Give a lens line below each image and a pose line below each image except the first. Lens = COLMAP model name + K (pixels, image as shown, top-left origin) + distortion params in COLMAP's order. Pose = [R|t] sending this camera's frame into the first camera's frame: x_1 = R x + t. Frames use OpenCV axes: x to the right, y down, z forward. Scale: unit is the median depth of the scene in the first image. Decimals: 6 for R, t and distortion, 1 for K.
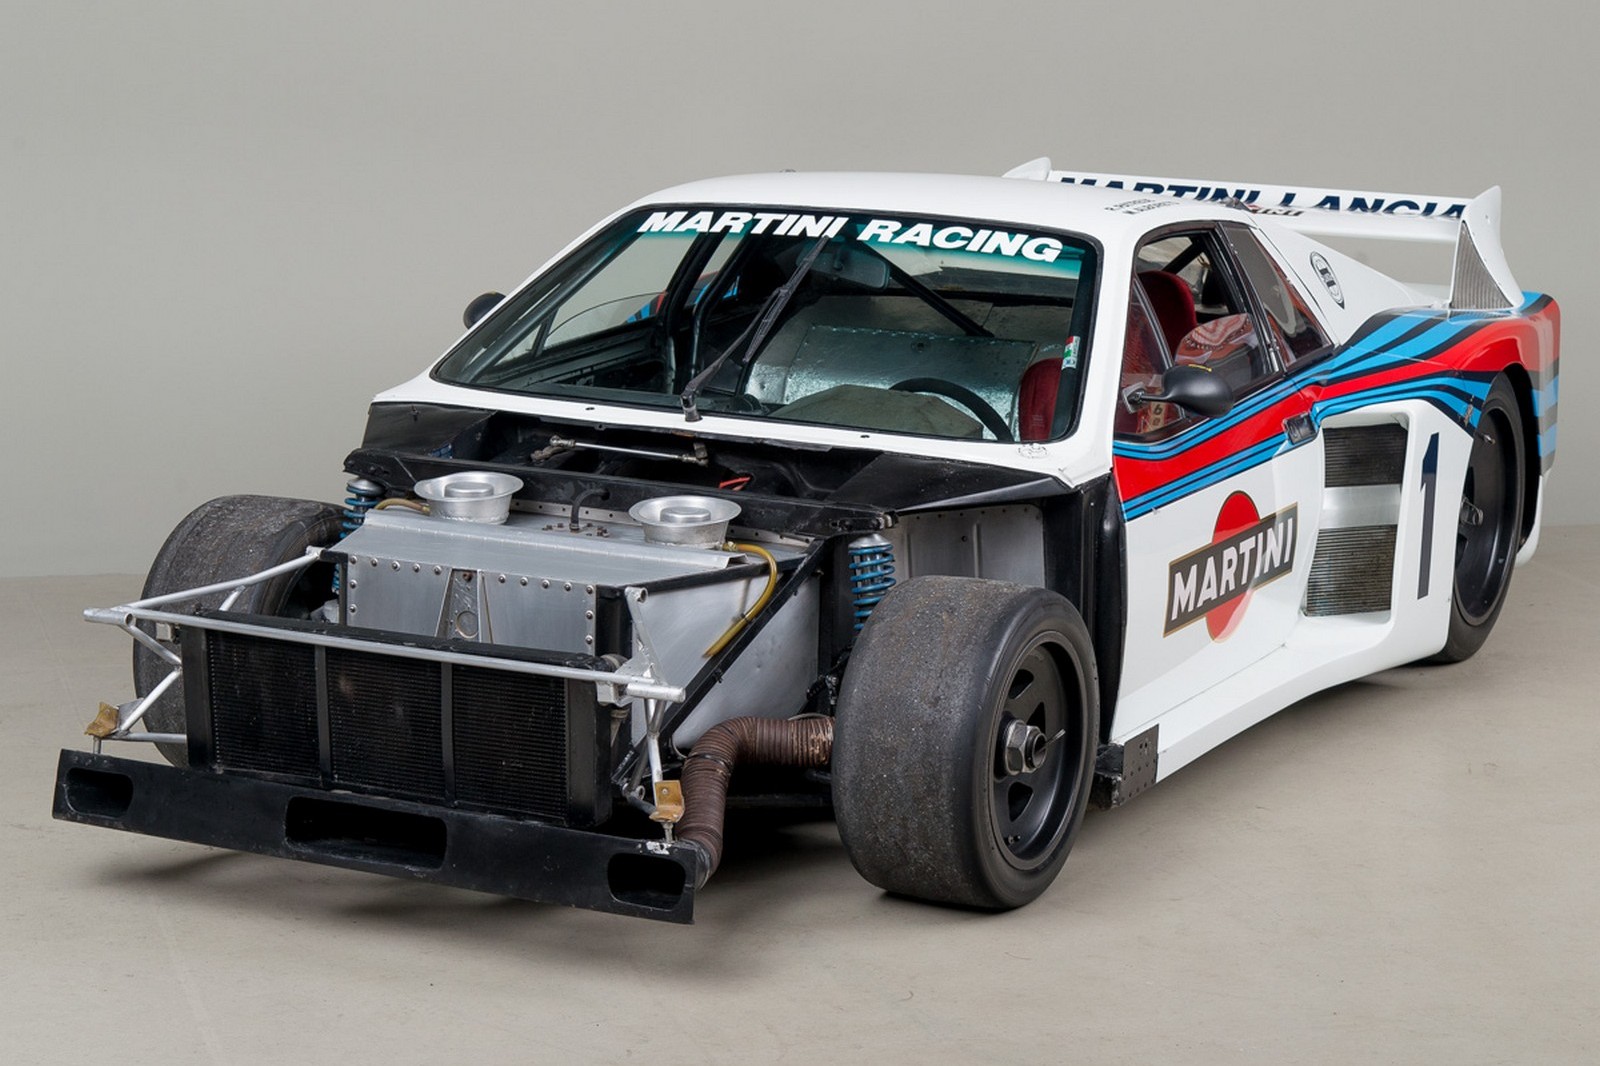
lens RADIAL K [[3505.3, 0, 816.0], [0, 3505.3, 534.1], [0, 0, 1]] dist [0.054522, 0.000000]
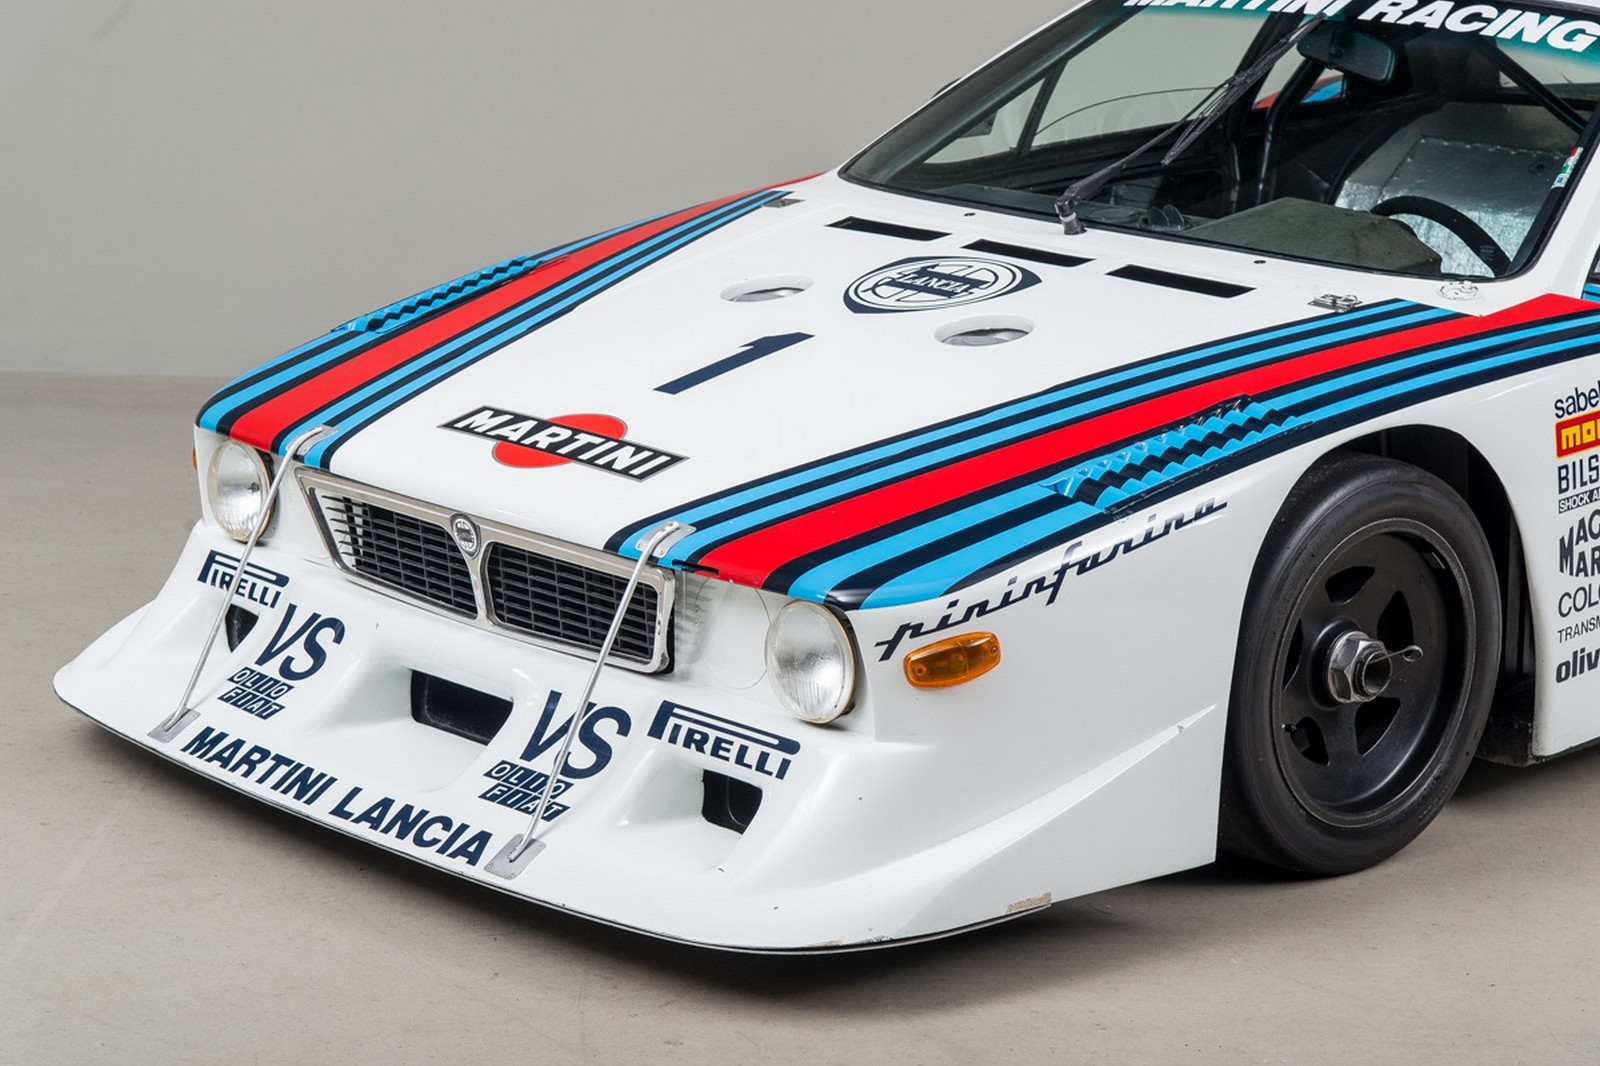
lens RADIAL K [[3631.0, 0, 816.6], [0, 3631.0, 573.4], [0, 0, 1]] dist [-0.047176, 0.000000]
pose [[0.936487, 0.076128, -0.342341, 0.196647], [-0.059244, 0.996467, 0.059525, -0.000866], [0.345663, -0.035462, 0.937688, 0.199104]]
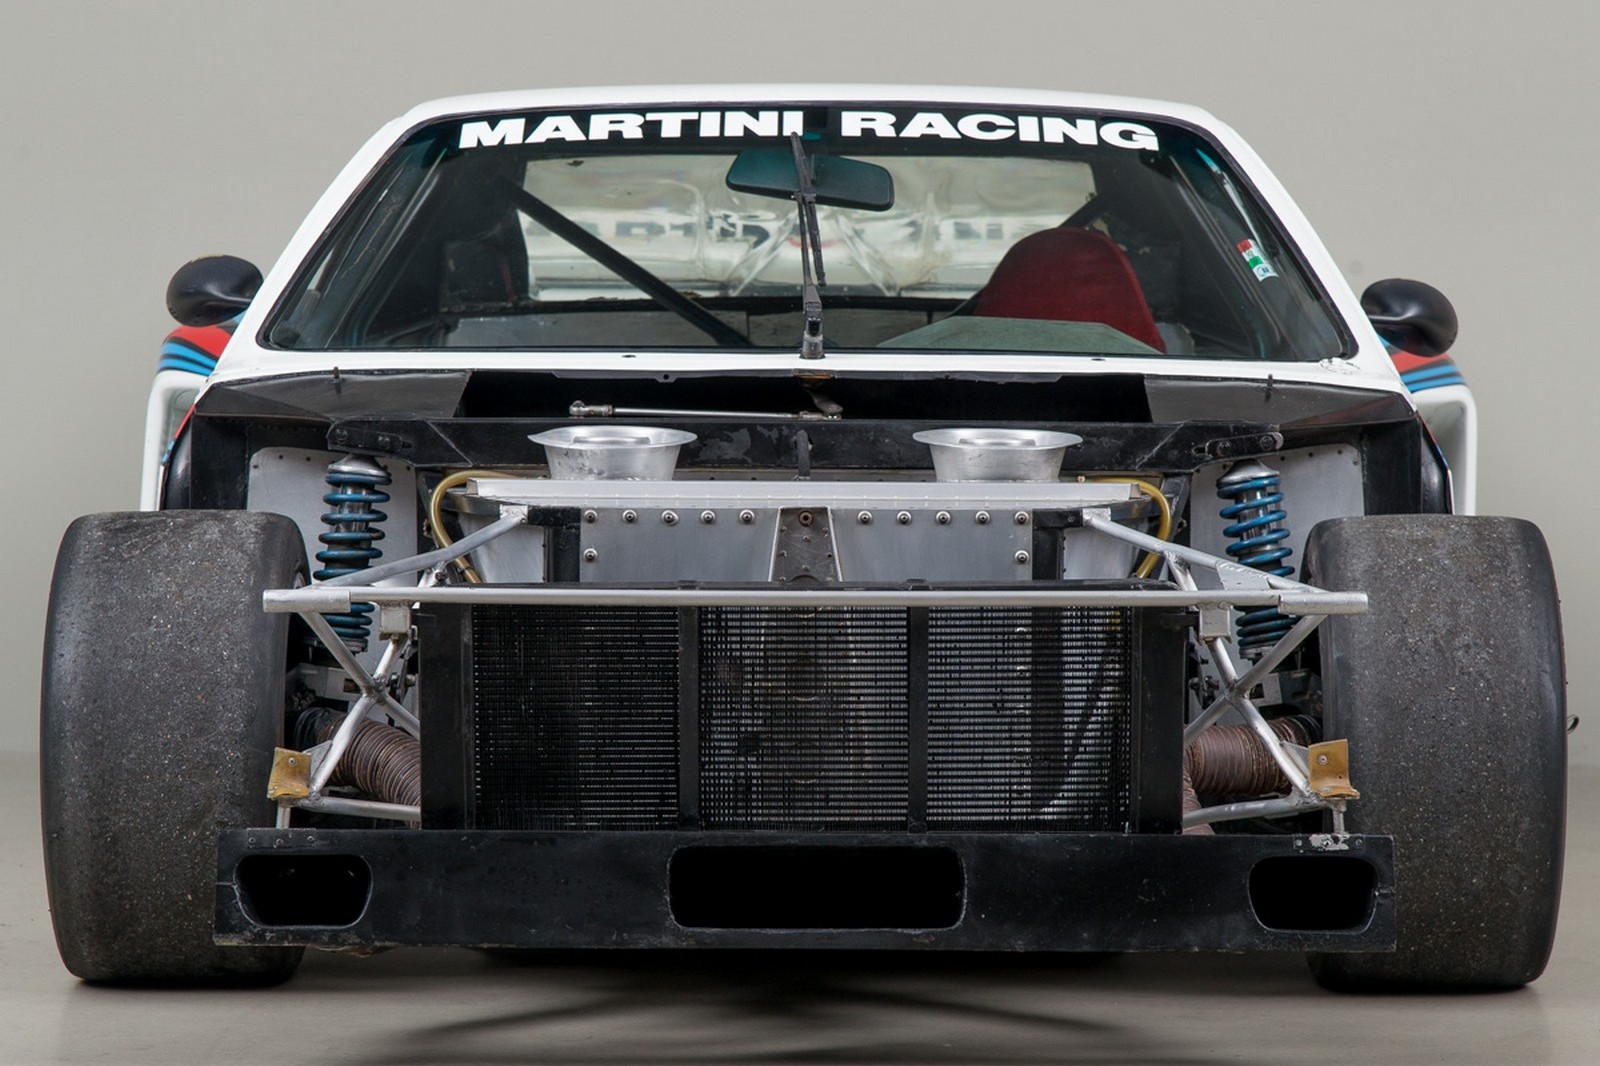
lens RADIAL K [[5524.6, 0, 808.8], [0, 5524.6, 518.9], [0, 0, 1]] dist [0.502771, 0.000000]
pose [[0.893237, -0.036482, 0.448103, -0.496949], [0.098626, 0.988325, -0.116134, 0.116476], [-0.438634, 0.147930, 0.886407, 0.081313]]
